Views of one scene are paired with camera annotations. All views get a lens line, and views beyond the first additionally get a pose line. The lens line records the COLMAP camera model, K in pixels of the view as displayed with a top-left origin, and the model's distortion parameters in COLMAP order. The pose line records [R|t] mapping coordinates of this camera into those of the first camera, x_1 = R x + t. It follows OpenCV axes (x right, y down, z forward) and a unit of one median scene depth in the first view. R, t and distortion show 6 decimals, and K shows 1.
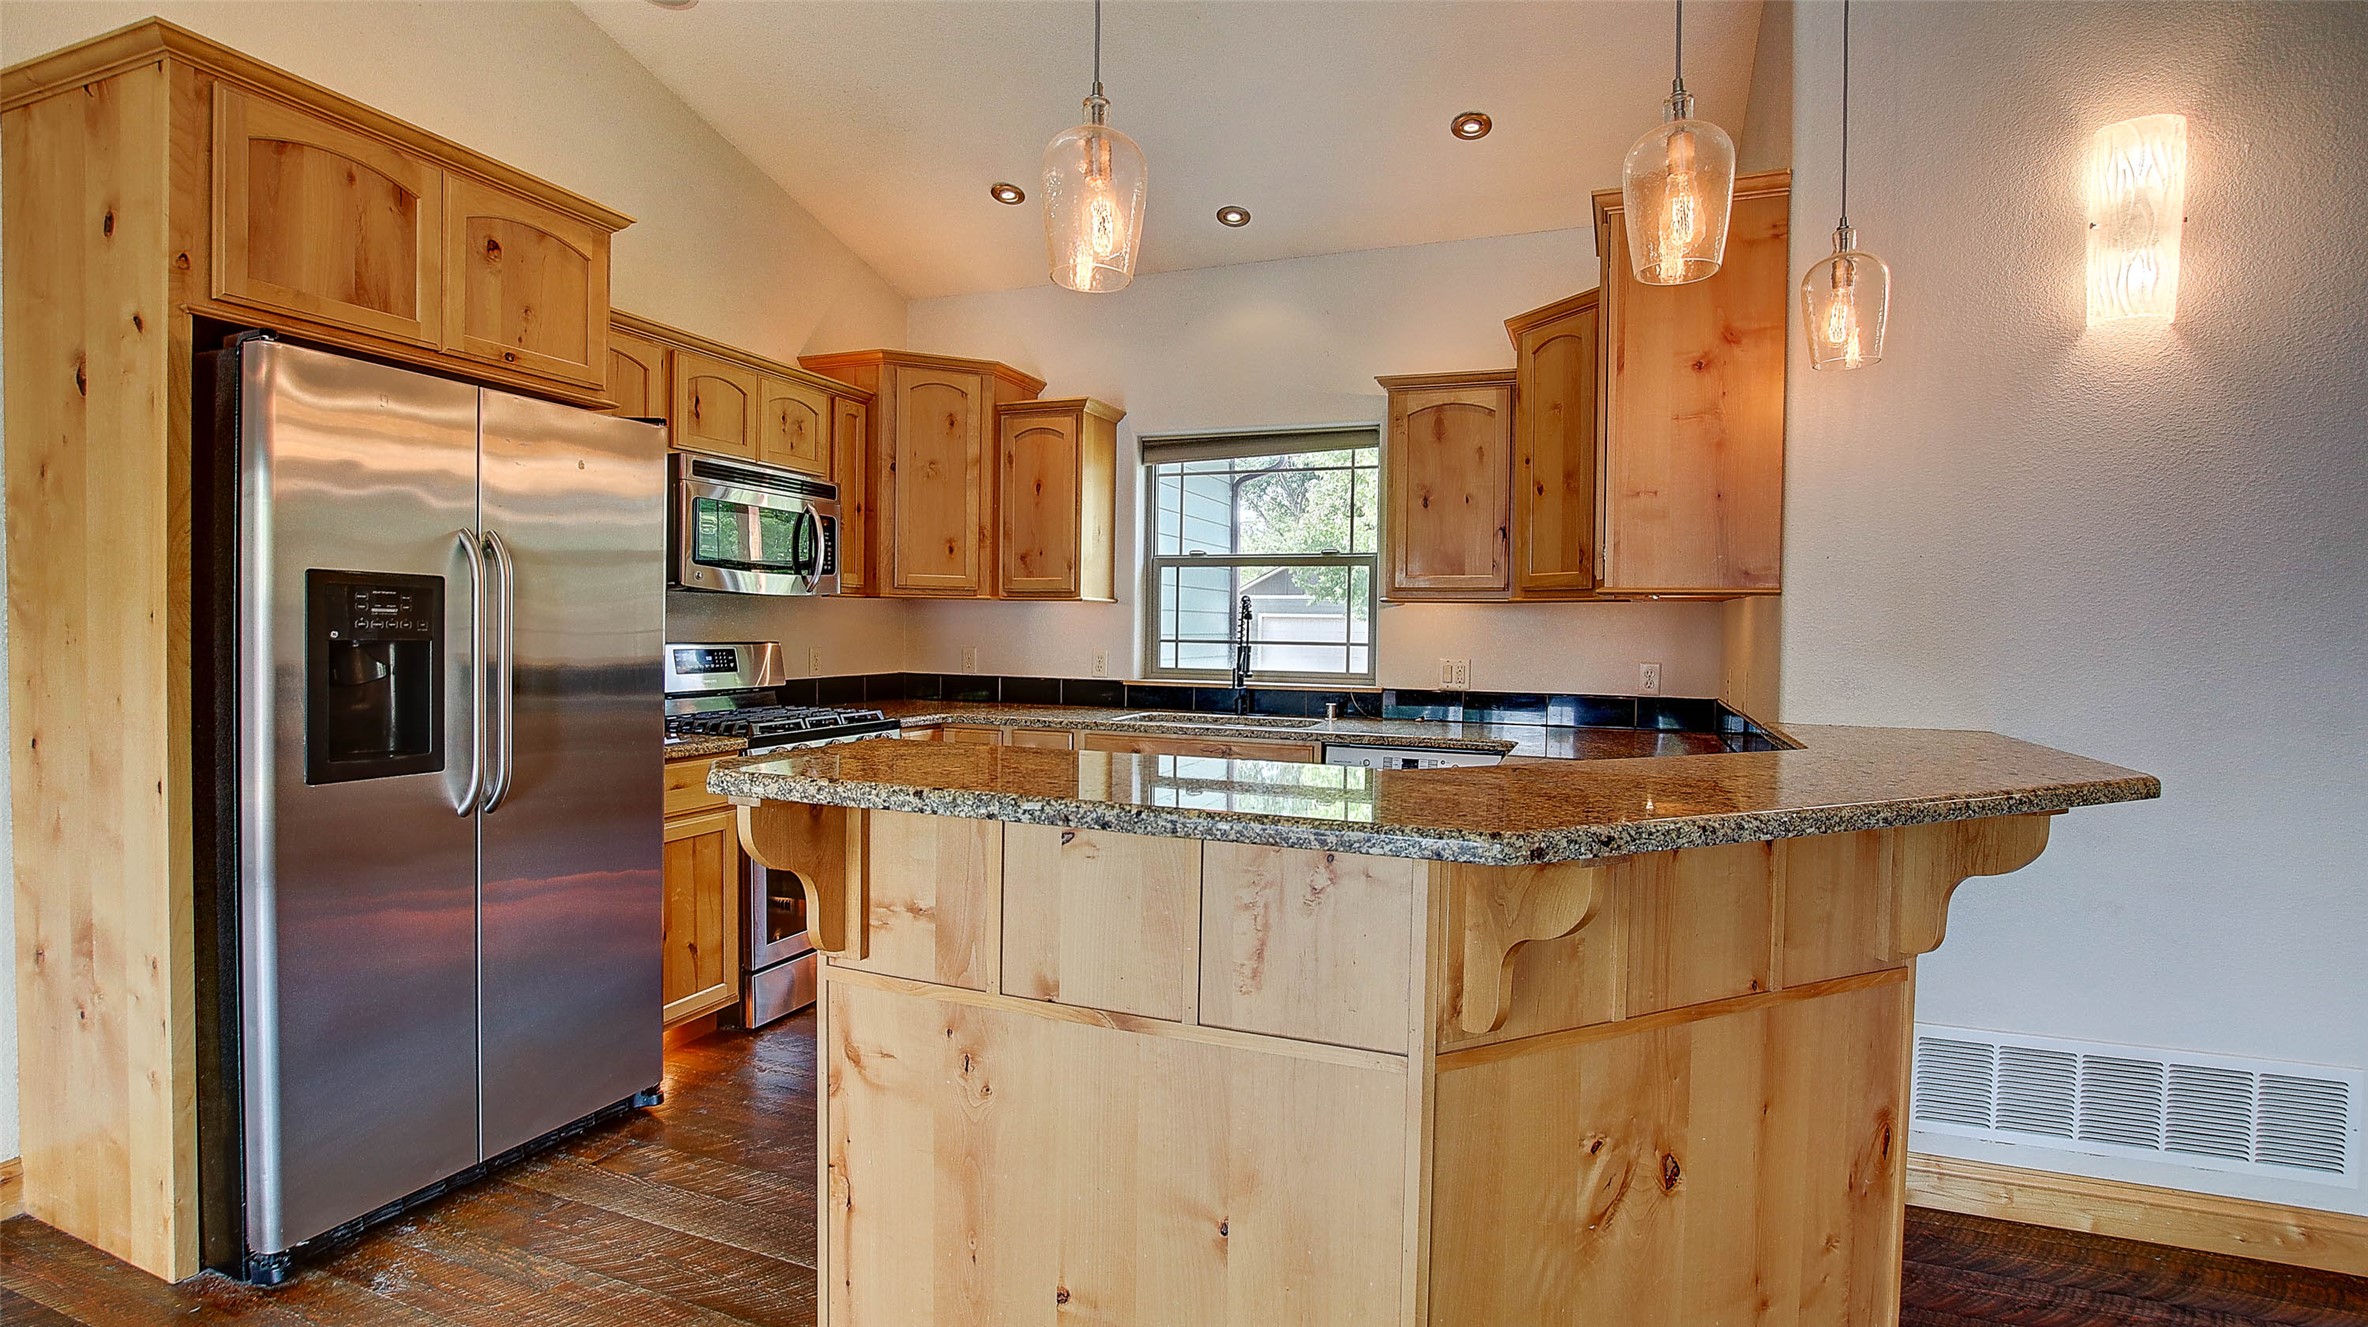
lens RADIAL K [[1113.0, 0, 1190.0], [0, 1113.0, 652.9], [0, 0, 1]] dist [-0.001569, -0.000106]
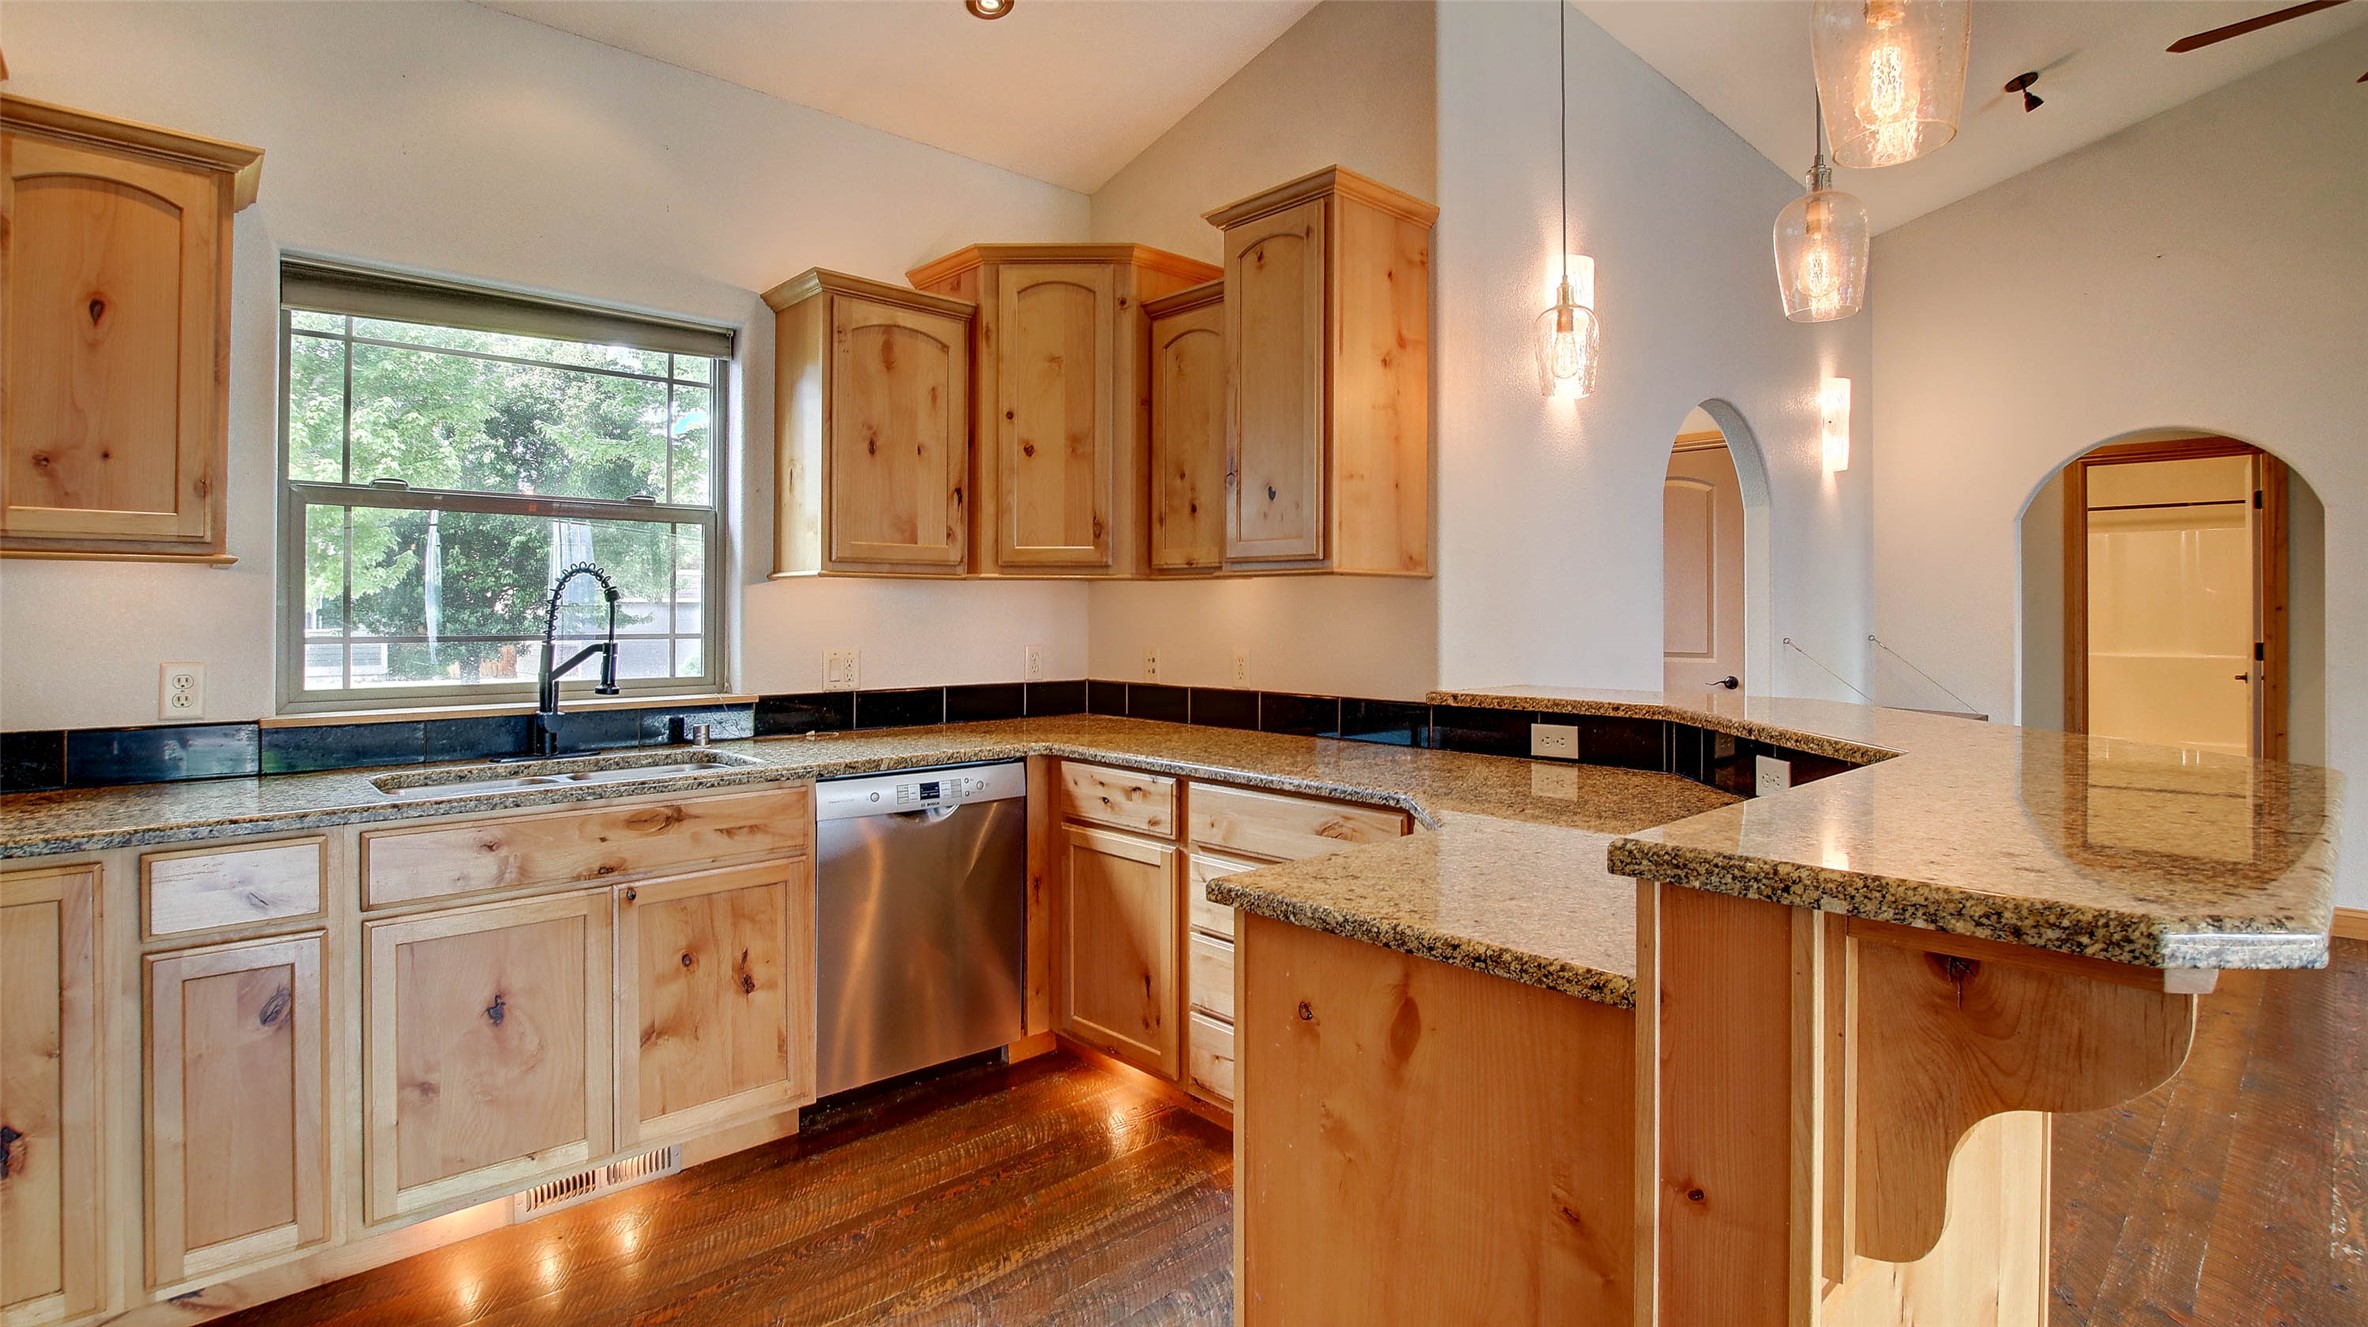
lens RADIAL K [[1136.6, 0, 1172.2], [0, 1136.6, 583.1], [0, 0, 1]] dist [-0.024867, 0.000909]
pose [[0.428894, 0.008620, 0.903313, -0.406770], [0.027358, 0.999372, -0.022526, -0.018639], [-0.902940, 0.034374, 0.428389, 0.485511]]
